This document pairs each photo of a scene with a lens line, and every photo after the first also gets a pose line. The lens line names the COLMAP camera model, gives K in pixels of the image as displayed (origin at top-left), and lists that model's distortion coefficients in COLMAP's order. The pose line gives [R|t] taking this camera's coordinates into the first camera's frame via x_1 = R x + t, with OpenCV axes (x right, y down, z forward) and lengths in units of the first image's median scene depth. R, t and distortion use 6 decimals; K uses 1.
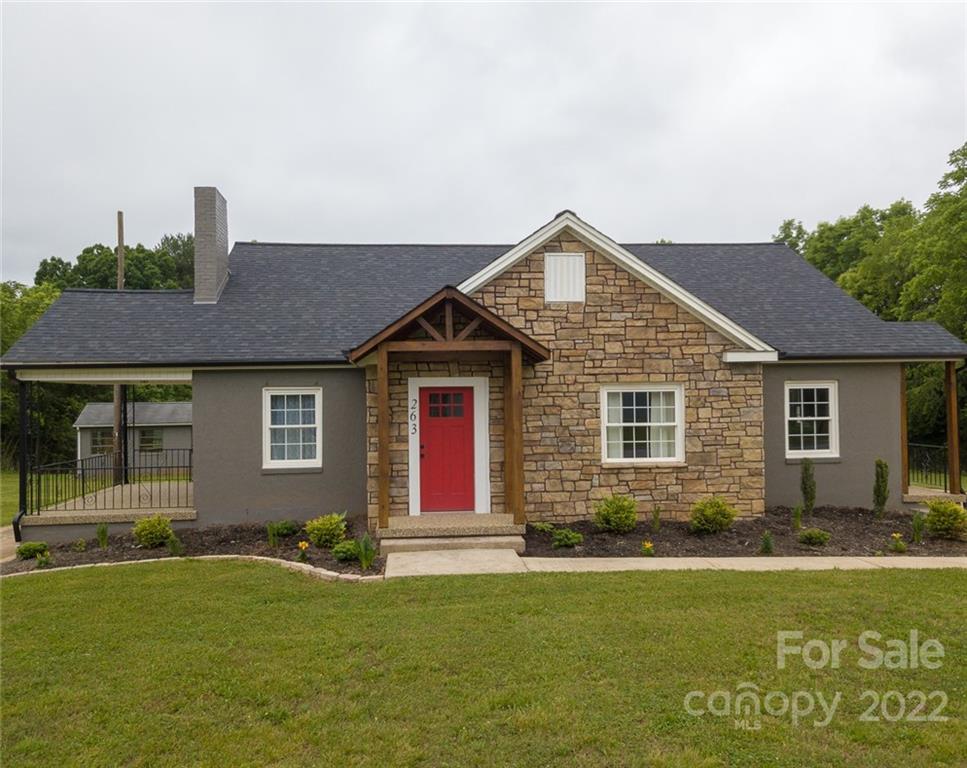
lens RADIAL K [[785.7, 0, 474.4], [0, 785.7, 383.0], [0, 0, 1]] dist [0.041582, -0.004426]
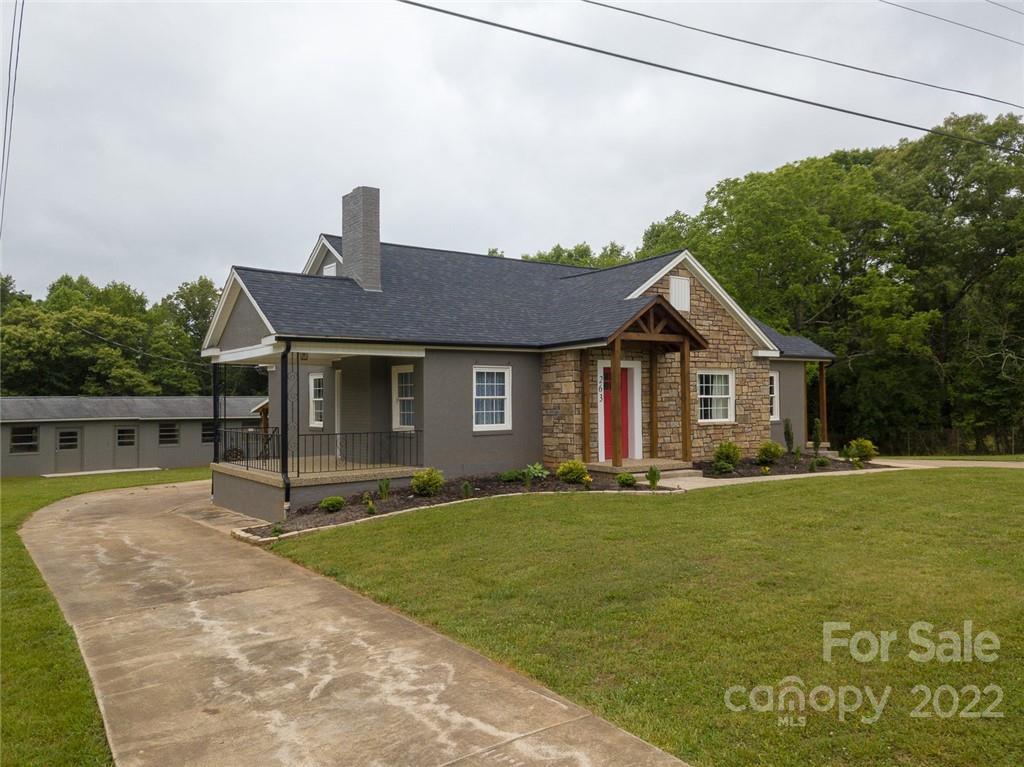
lens RADIAL K [[779.4, 0, 536.3], [0, 779.4, 382.4], [0, 0, 1]] dist [0.006251, 0.006029]
pose [[0.852426, 0.015582, 0.522616, -0.848813], [-0.008940, 0.999844, -0.015230, 0.051899], [-0.522771, 0.008311, 0.852432, -0.078531]]
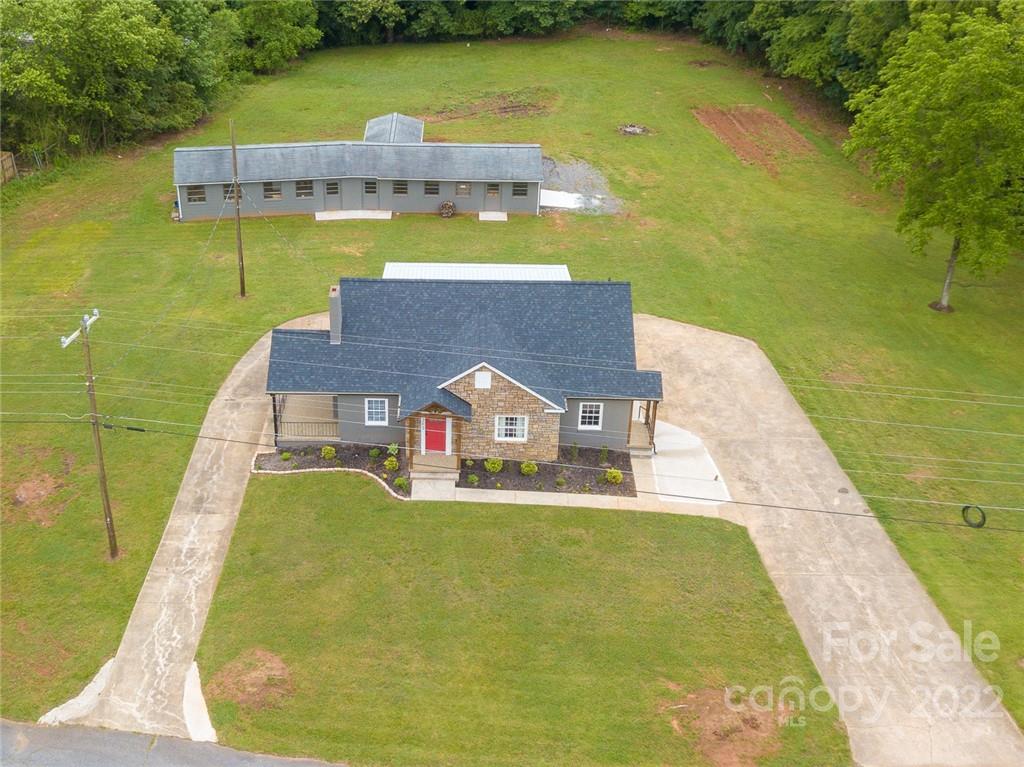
lens RADIAL K [[1202.9, 0, 469.2], [0, 1202.9, 372.0], [0, 0, 1]] dist [0.089379, -0.009132]
pose [[0.995652, 0.070509, -0.060869, 0.303433], [-0.027987, 0.849715, 0.526499, -2.183436], [0.088844, -0.522507, 0.847994, -2.263874]]
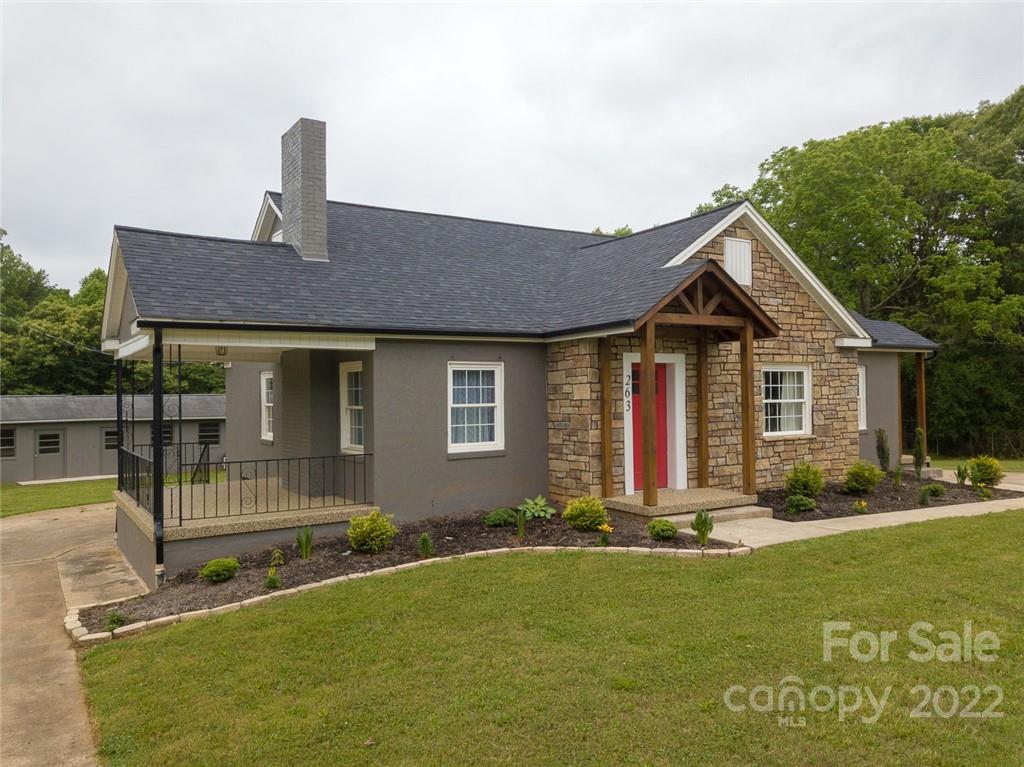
lens RADIAL K [[779.4, 0, 536.3], [0, 779.4, 382.4], [0, 0, 1]] dist [0.006251, 0.006029]
pose [[0.880904, 0.007668, 0.473233, -0.615446], [-0.006174, 0.999970, -0.004712, 0.034259], [-0.473255, 0.001229, 0.880925, 0.204042]]
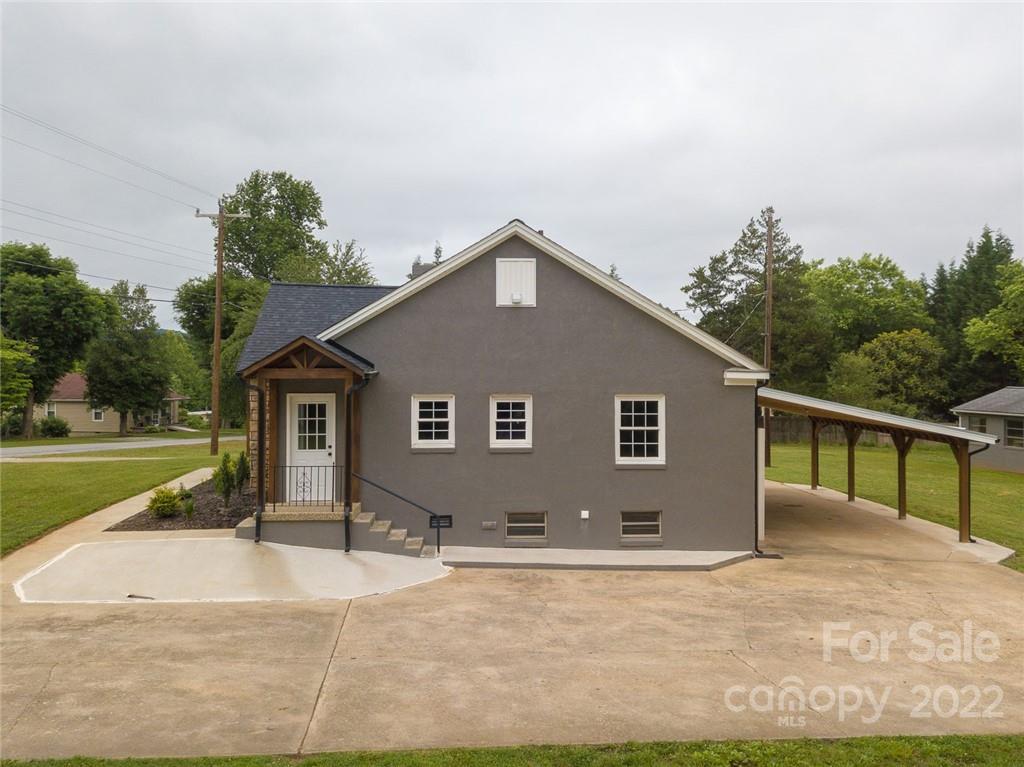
lens RADIAL K [[939.4, 0, 511.4], [0, 939.4, 339.9], [0, 0, 1]] dist [0.014389, 0.000781]
pose [[-0.041203, -0.015004, -0.999038, 2.016234], [0.014037, 0.999780, -0.015594, -0.061039], [0.999052, -0.014666, -0.040983, 1.545286]]
